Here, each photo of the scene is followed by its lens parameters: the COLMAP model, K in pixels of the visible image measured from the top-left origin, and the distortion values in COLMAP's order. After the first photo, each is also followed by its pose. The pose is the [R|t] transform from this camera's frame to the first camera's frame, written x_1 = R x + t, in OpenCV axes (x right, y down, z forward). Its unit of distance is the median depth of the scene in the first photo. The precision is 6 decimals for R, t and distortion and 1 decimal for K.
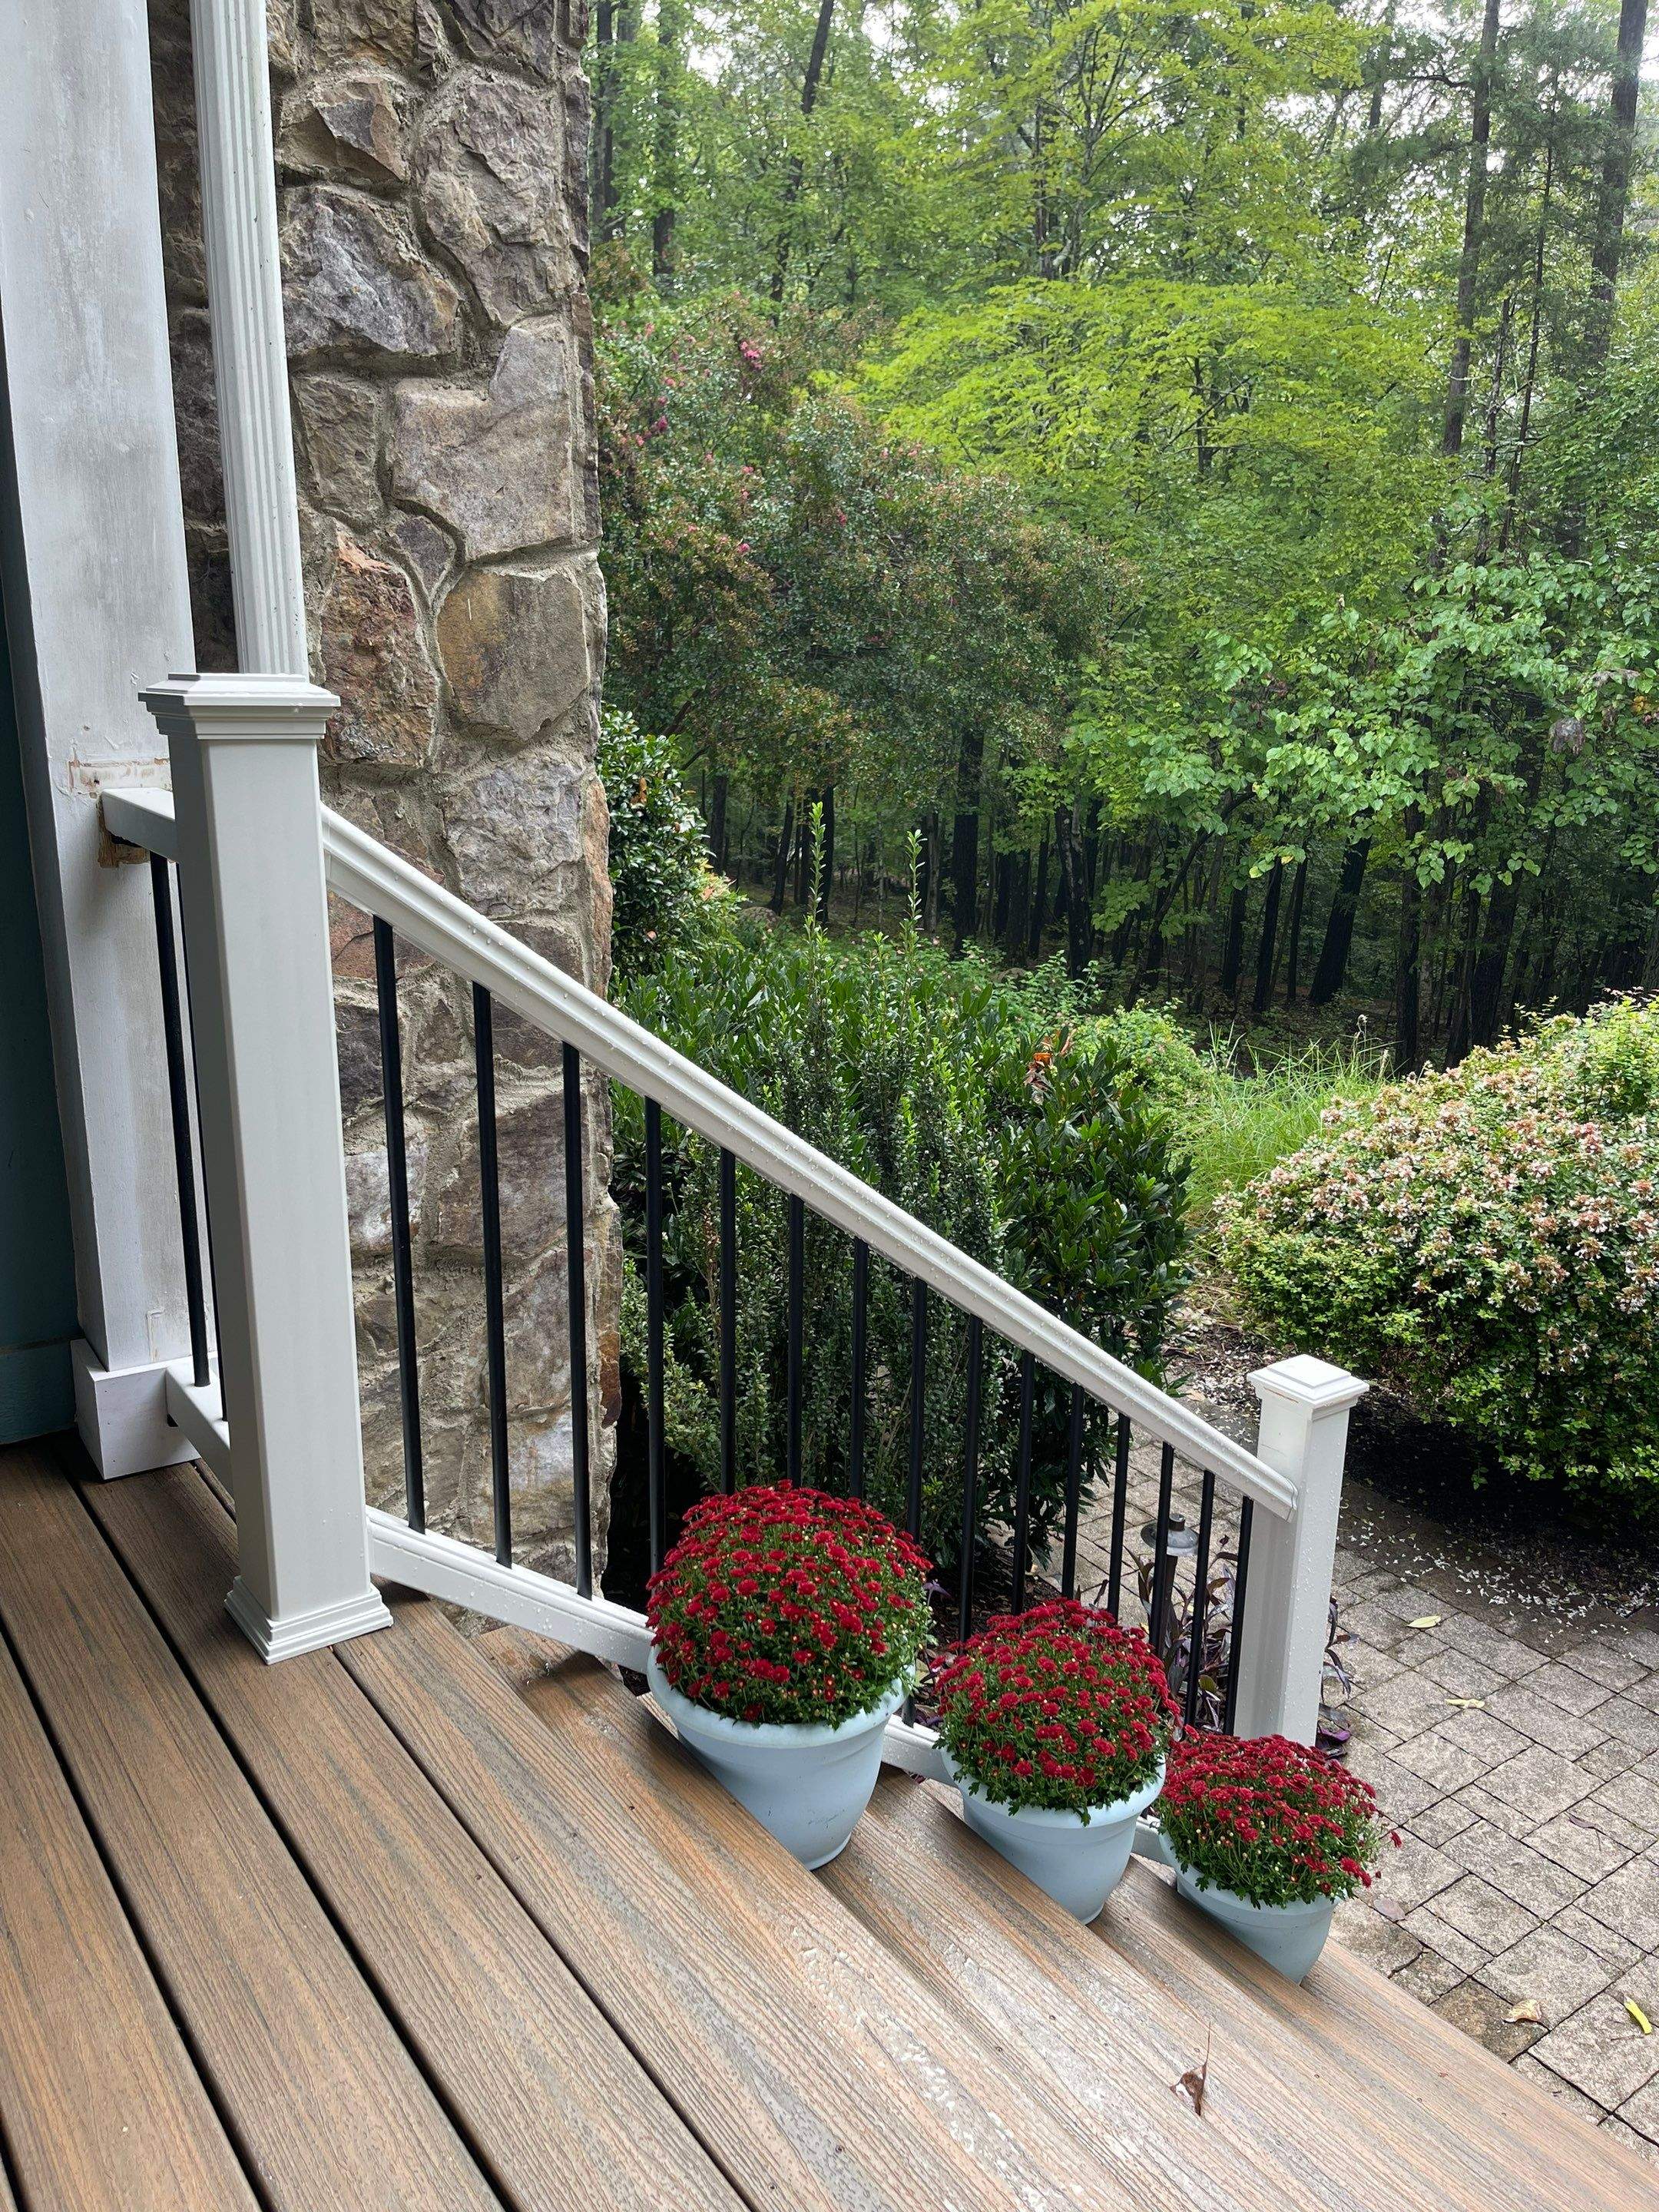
lens RADIAL K [[1667.1, 0, 830.3], [0, 1667.1, 1130.2], [0, 0, 1]] dist [0.066968, -0.081475]
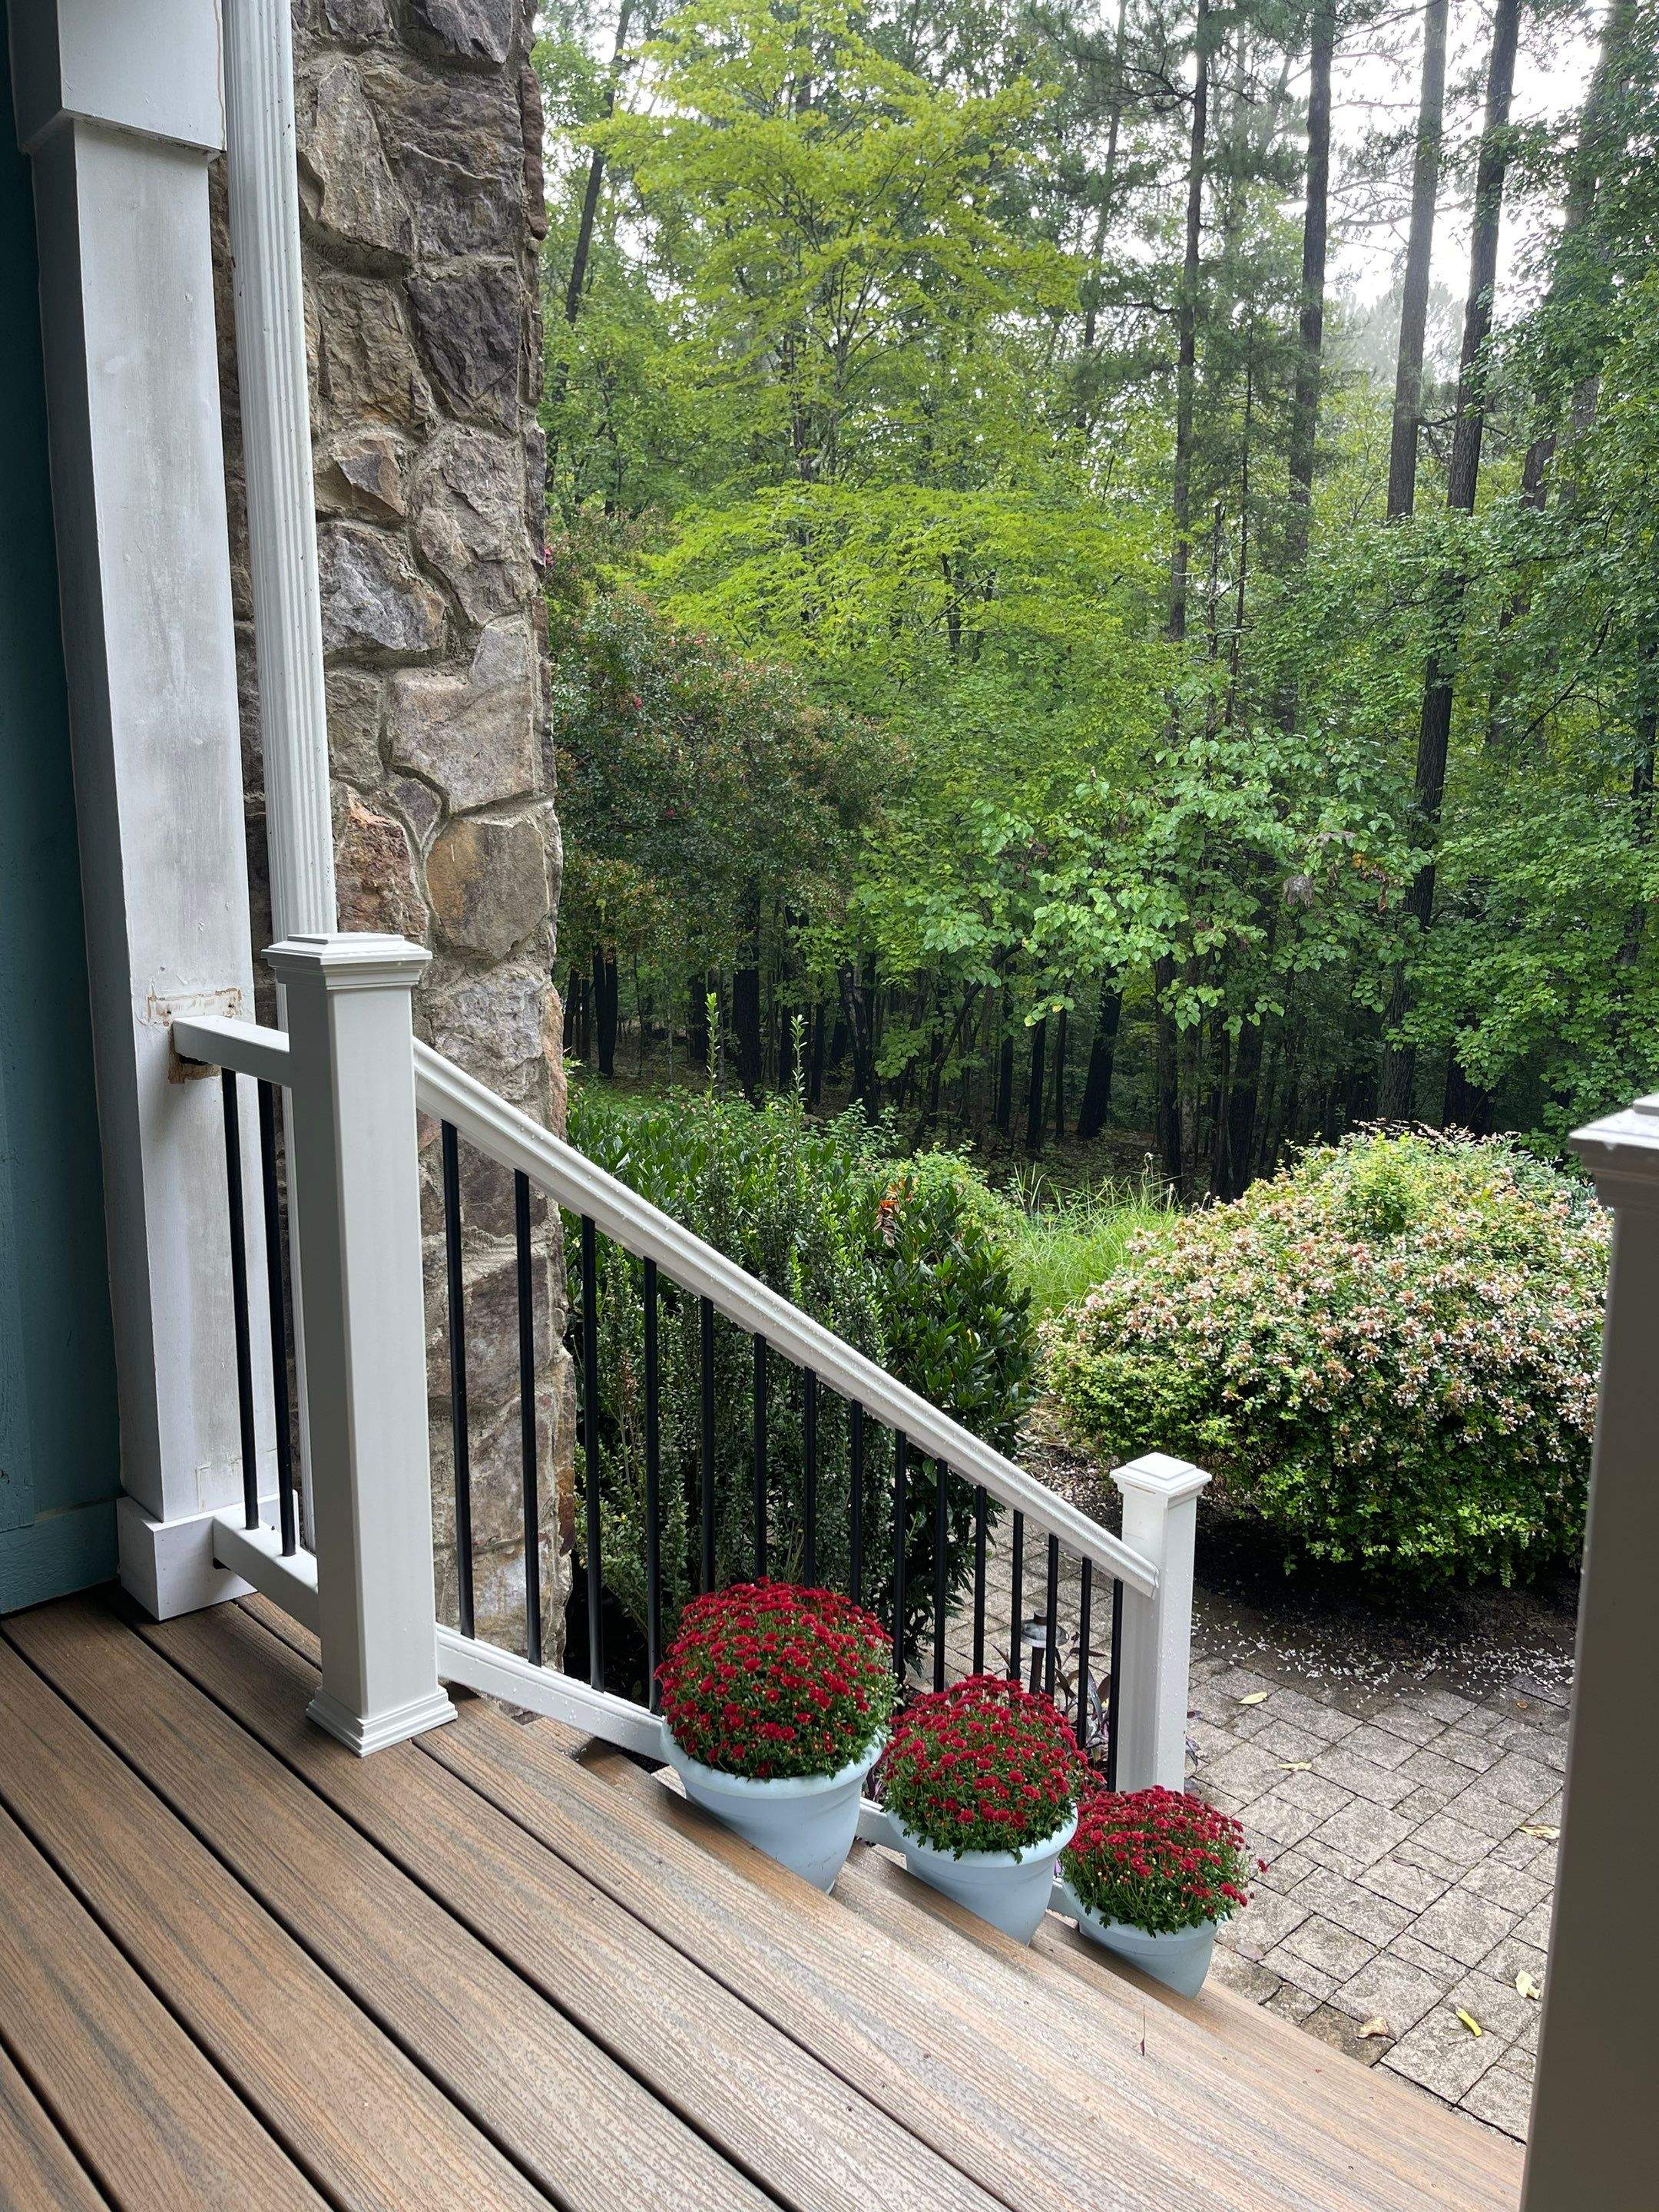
lens RADIAL K [[1667.1, 0, 824.7], [0, 1667.1, 1133.7], [0, 0, 1]] dist [0.066968, -0.081475]
pose [[0.990794, -0.035616, 0.130607, -0.063656], [0.046608, 0.995534, -0.082093, -0.001820], [-0.127100, 0.087424, 0.988030, -0.101377]]
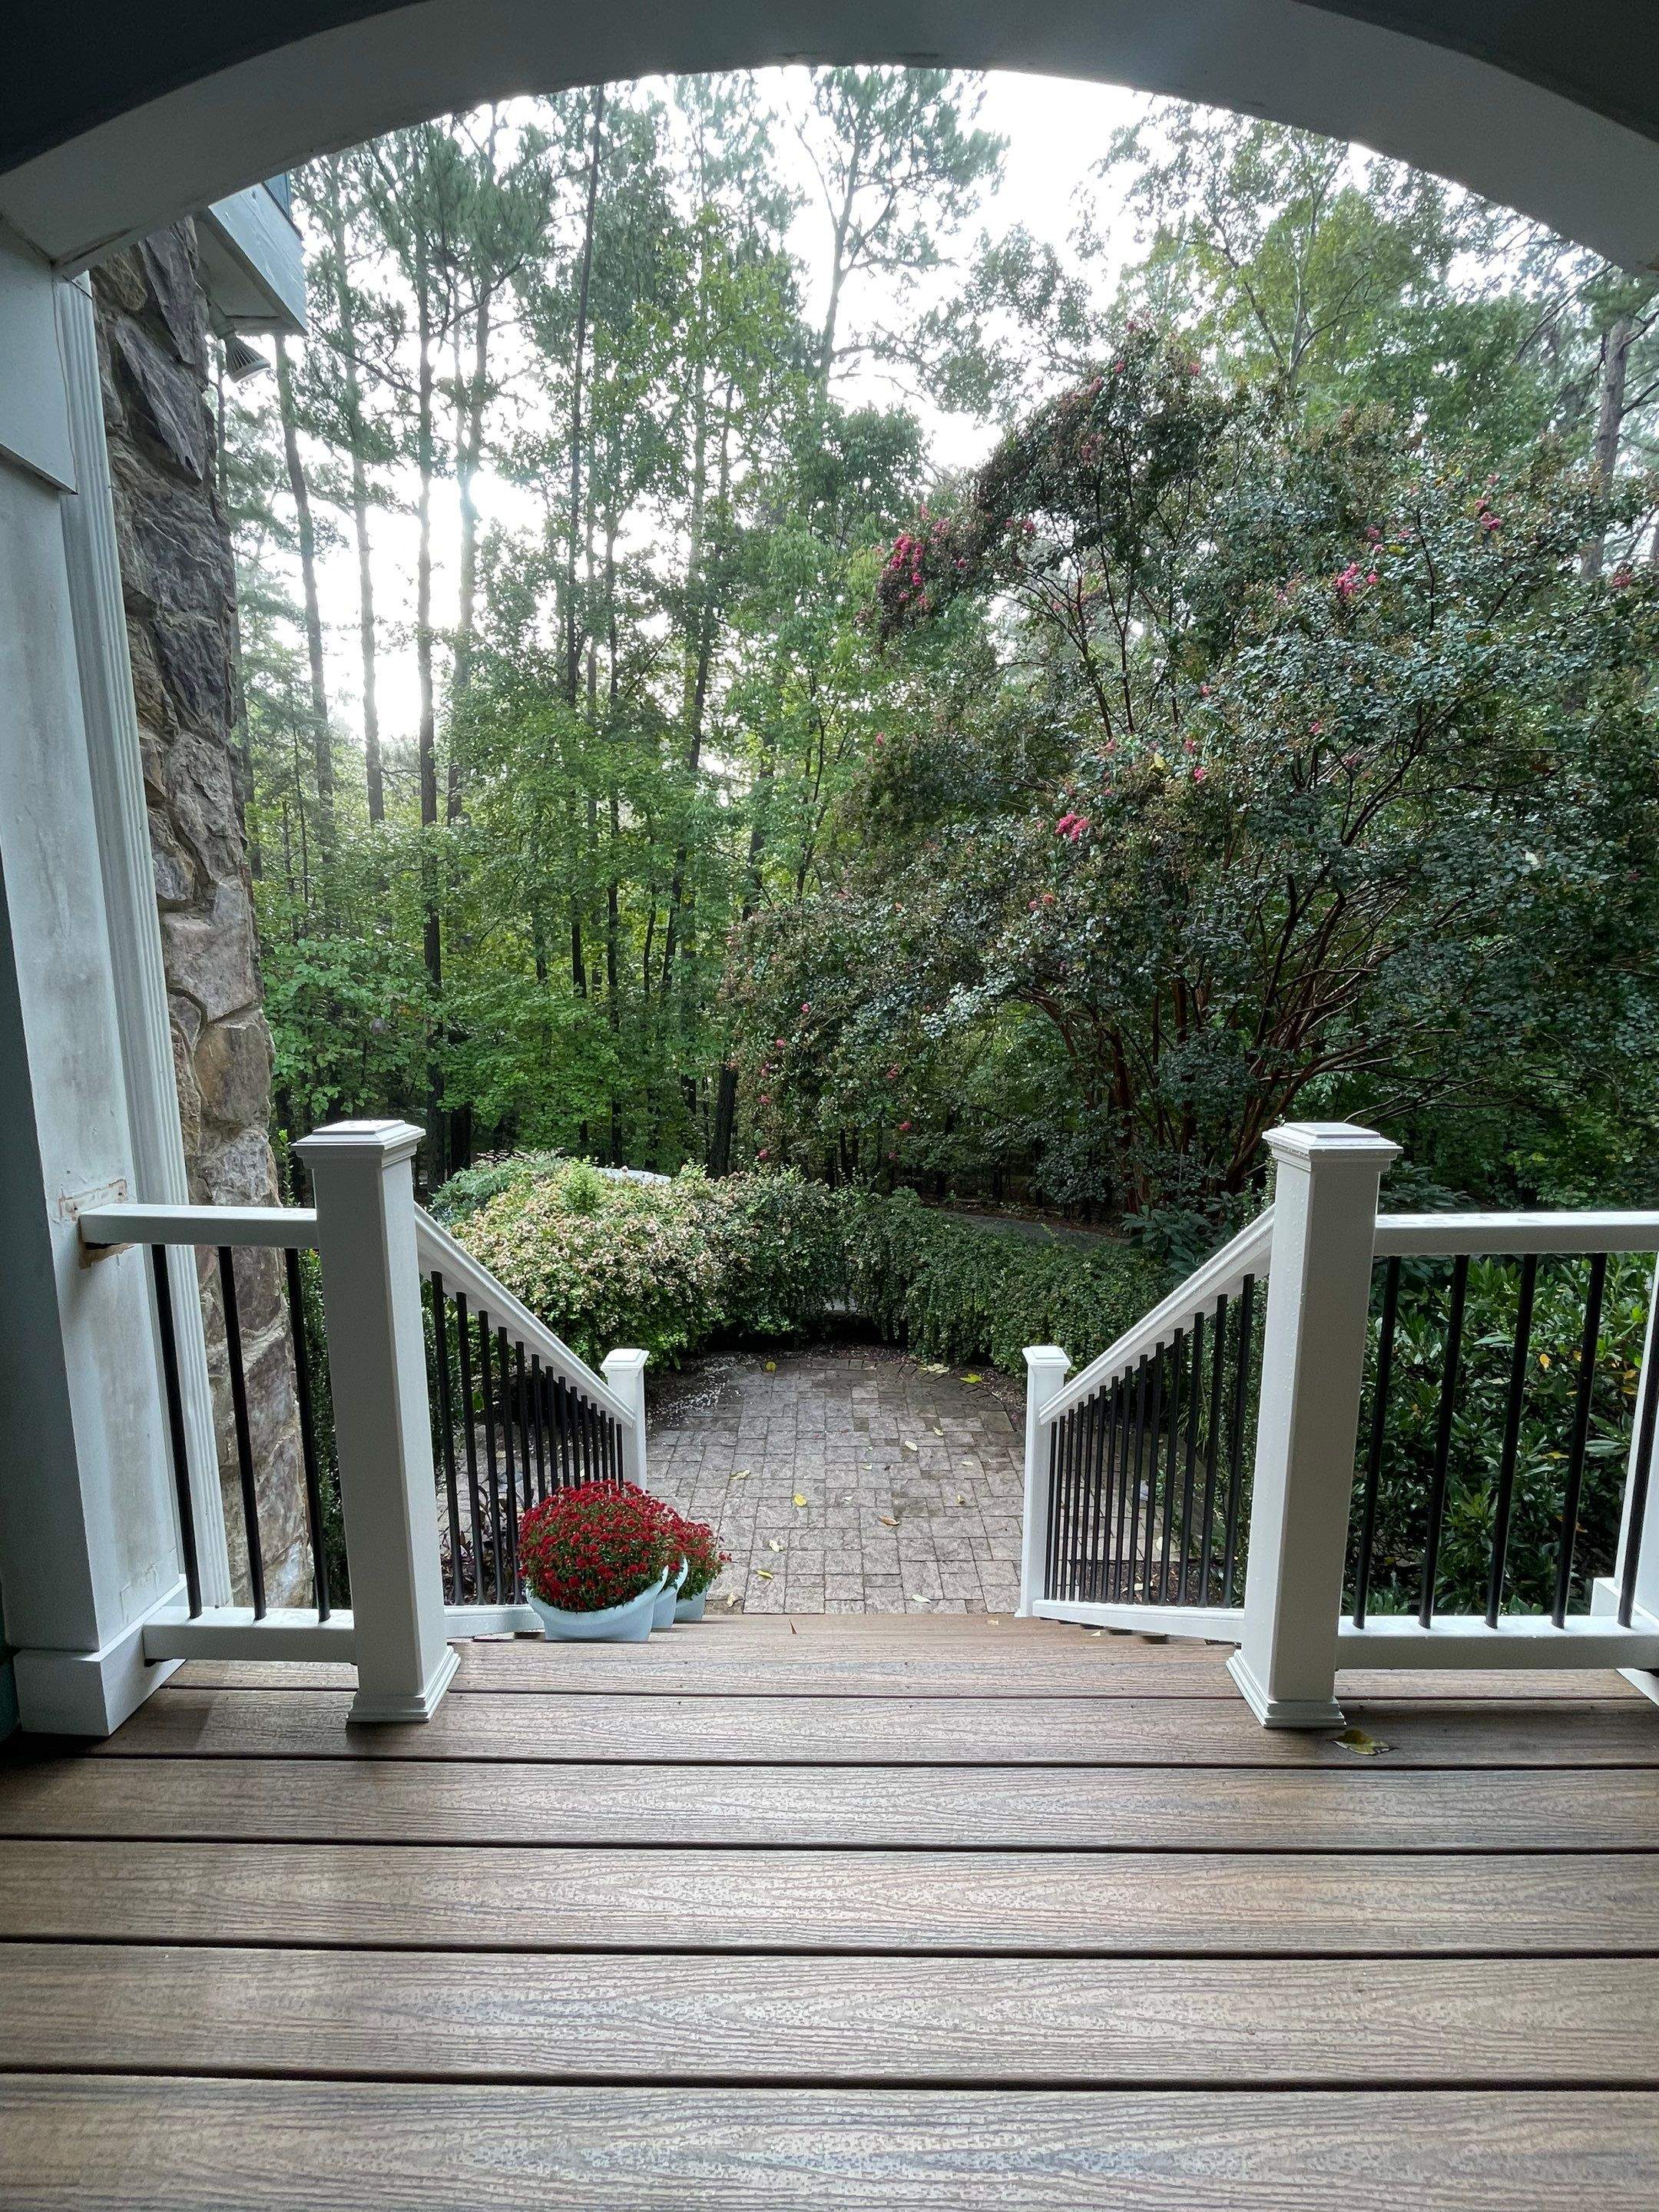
lens RADIAL K [[891.8, 0, 819.9], [0, 891.8, 1109.9], [0, 0, 1]] dist [0.001860, 0.001263]
pose [[0.593069, -0.129618, 0.794650, -0.299463], [0.225924, 0.974096, -0.009725, -0.065959], [-0.772805, 0.185298, 0.606991, 0.036661]]
